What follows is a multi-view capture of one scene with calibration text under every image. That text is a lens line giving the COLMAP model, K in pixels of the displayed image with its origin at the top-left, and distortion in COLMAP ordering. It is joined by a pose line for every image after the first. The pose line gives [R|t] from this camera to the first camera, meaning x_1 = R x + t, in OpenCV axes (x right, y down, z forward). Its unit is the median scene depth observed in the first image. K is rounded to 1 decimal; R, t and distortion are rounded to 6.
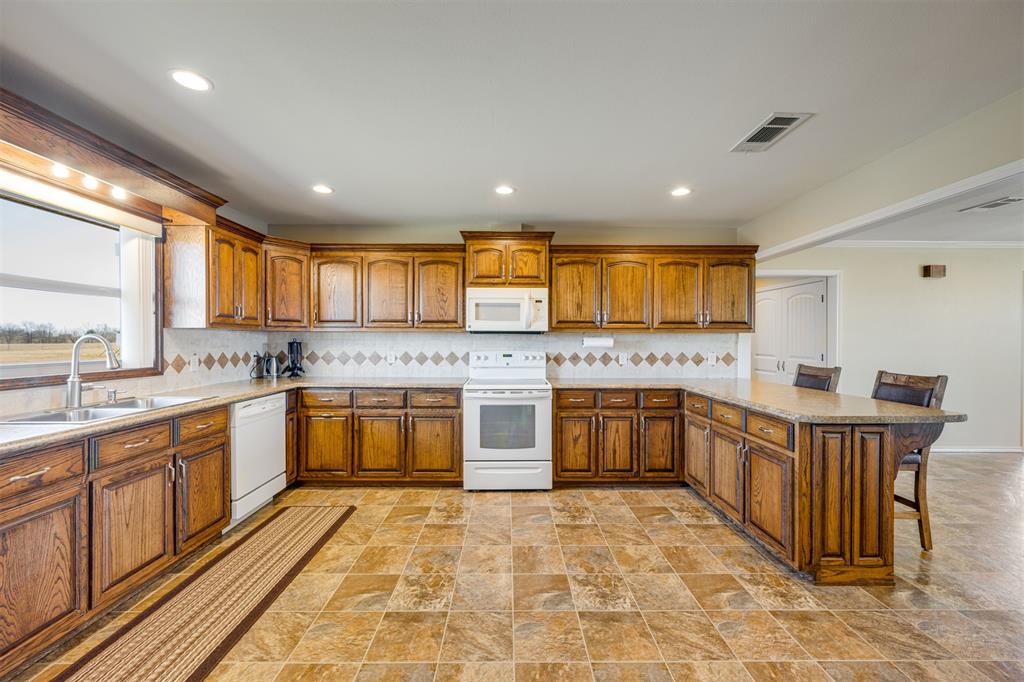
lens RADIAL K [[402.3, 0, 511.5], [0, 402.3, 344.5], [0, 0, 1]] dist [0.001492, 0.000065]
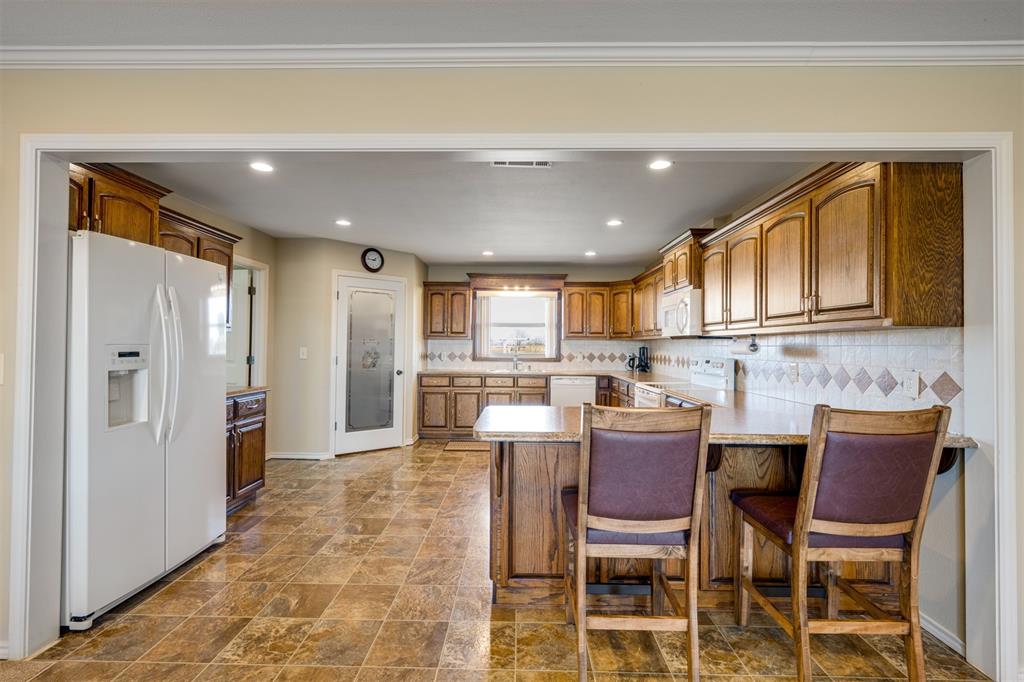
lens RADIAL K [[447.6, 0, 512.2], [0, 447.6, 342.2], [0, 0, 1]] dist [0.004313, -0.000014]
pose [[-0.030663, -0.010747, -0.999472, 1.229565], [-0.015404, 0.999829, -0.010278, 0.000080], [0.999411, 0.015081, -0.030823, 0.666902]]
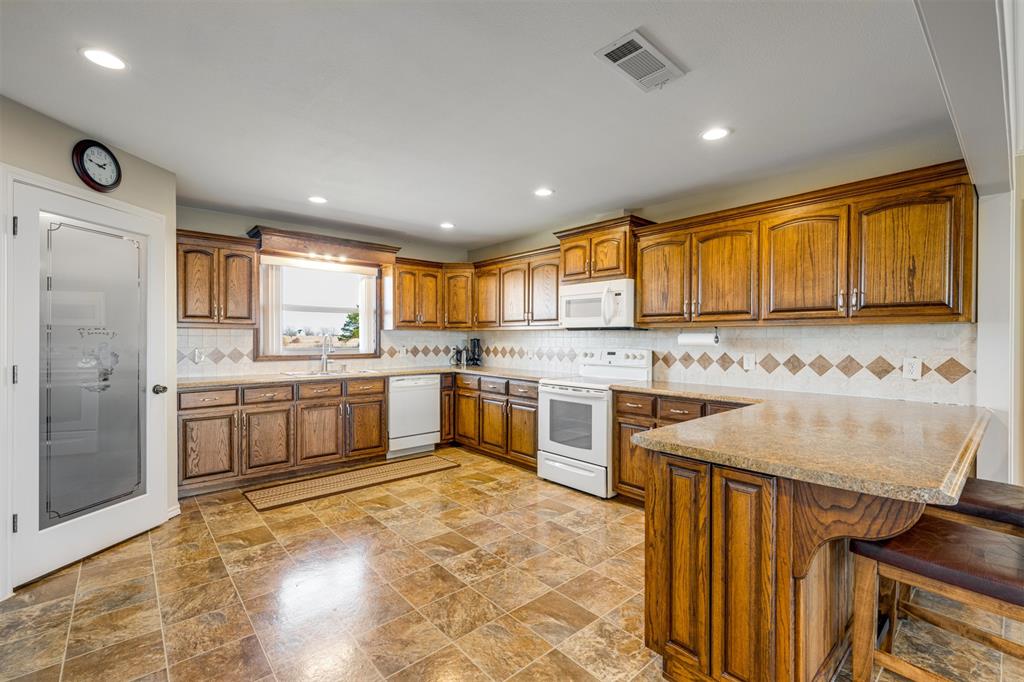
lens RADIAL K [[447.6, 0, 511.2], [0, 447.6, 342.1], [0, 0, 1]] dist [0.004313, -0.000014]
pose [[0.648121, 0.006237, -0.761512, 0.736744], [-0.006999, 0.999973, 0.002233, 0.000764], [0.761505, 0.003883, 0.648147, 0.169915]]
